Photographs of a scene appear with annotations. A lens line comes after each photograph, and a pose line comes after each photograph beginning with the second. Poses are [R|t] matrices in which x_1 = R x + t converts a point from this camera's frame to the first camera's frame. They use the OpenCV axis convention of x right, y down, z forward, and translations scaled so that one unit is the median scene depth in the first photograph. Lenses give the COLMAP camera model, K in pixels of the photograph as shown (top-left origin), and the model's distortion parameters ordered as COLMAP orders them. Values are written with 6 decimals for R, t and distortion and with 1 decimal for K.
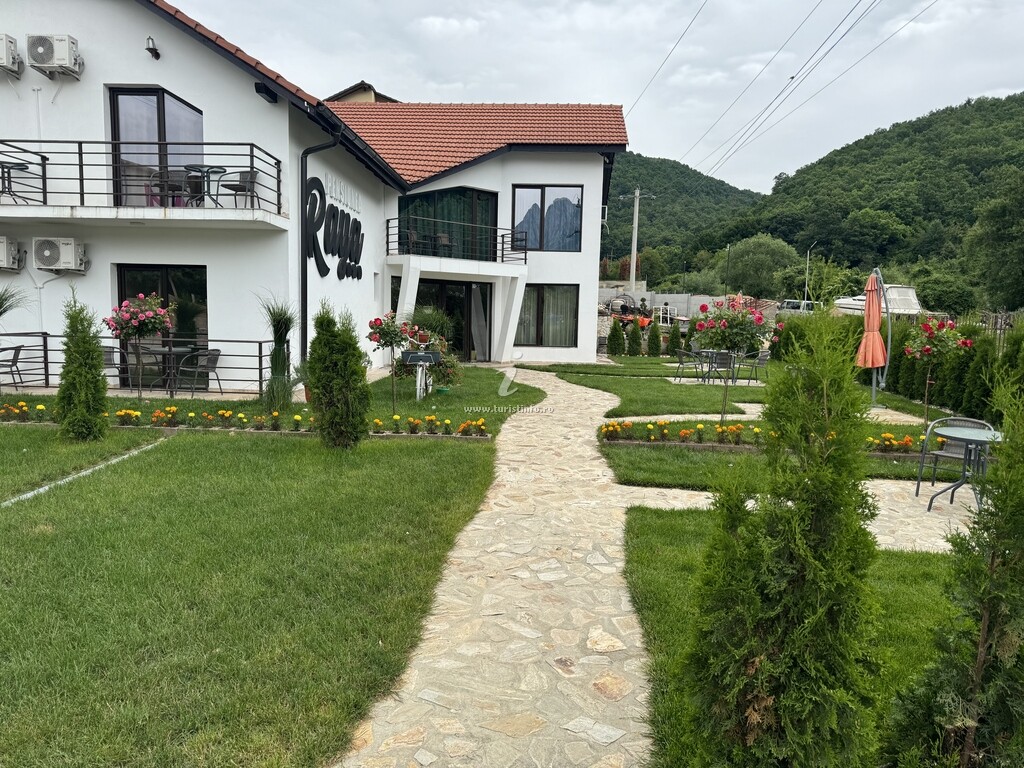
lens RADIAL K [[716.6, 0, 516.4], [0, 716.6, 388.9], [0, 0, 1]] dist [0.067194, -0.085429]
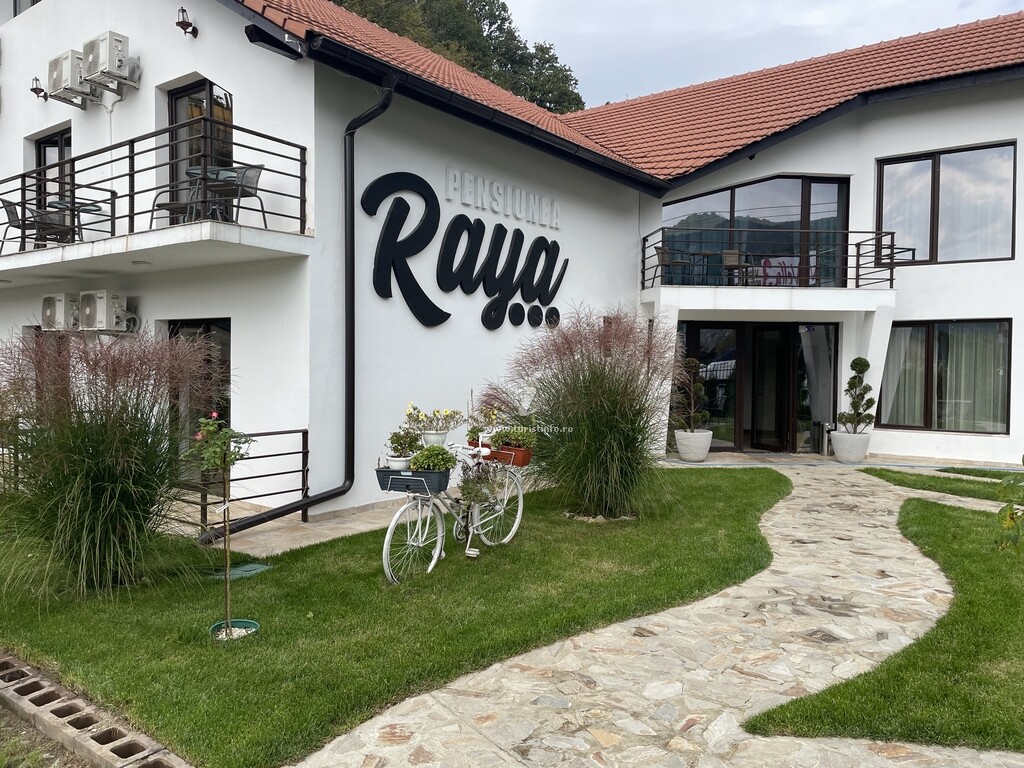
lens RADIAL K [[773.0, 0, 516.1], [0, 773.0, 380.1], [0, 0, 1]] dist [0.063466, -0.056042]
pose [[0.826190, 0.001439, -0.563389, 0.152700], [-0.047960, 0.996546, -0.067786, -0.055899], [0.561346, 0.083024, 0.823406, 0.411108]]
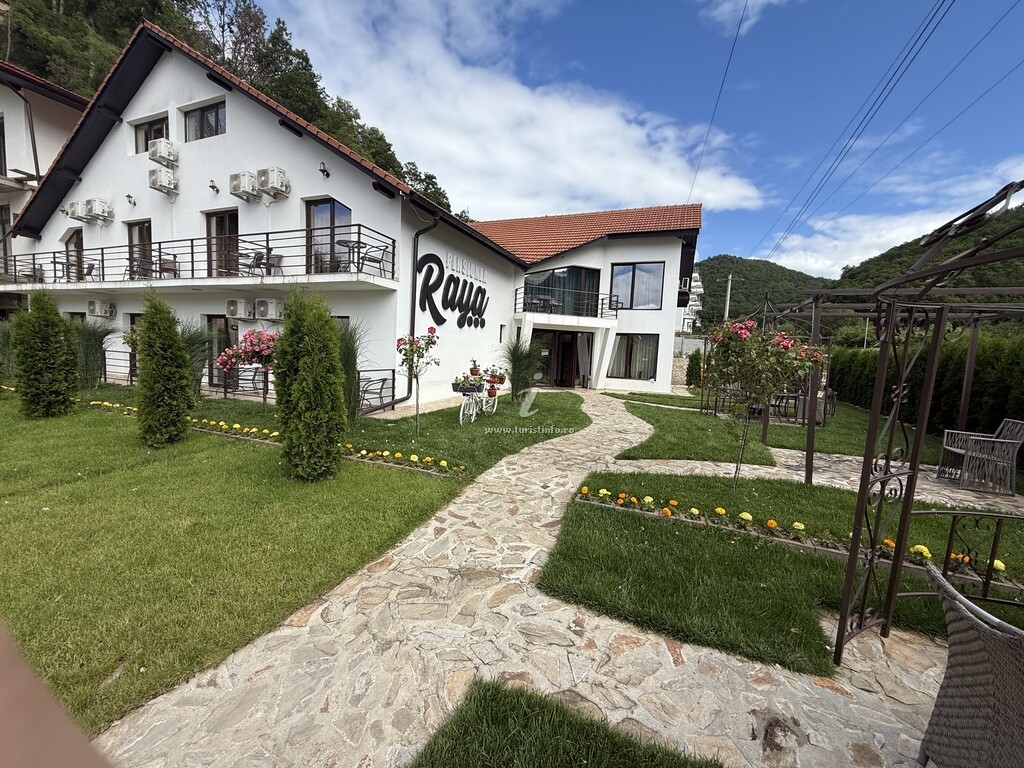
lens RADIAL K [[407.1, 0, 511.7], [0, 407.1, 382.8], [0, 0, 1]] dist [-0.001947, 0.000401]
pose [[0.943834, 0.048859, -0.326787, 0.109424], [-0.058872, 0.998049, -0.020815, -0.029956], [0.325133, 0.038885, 0.944869, 0.257753]]
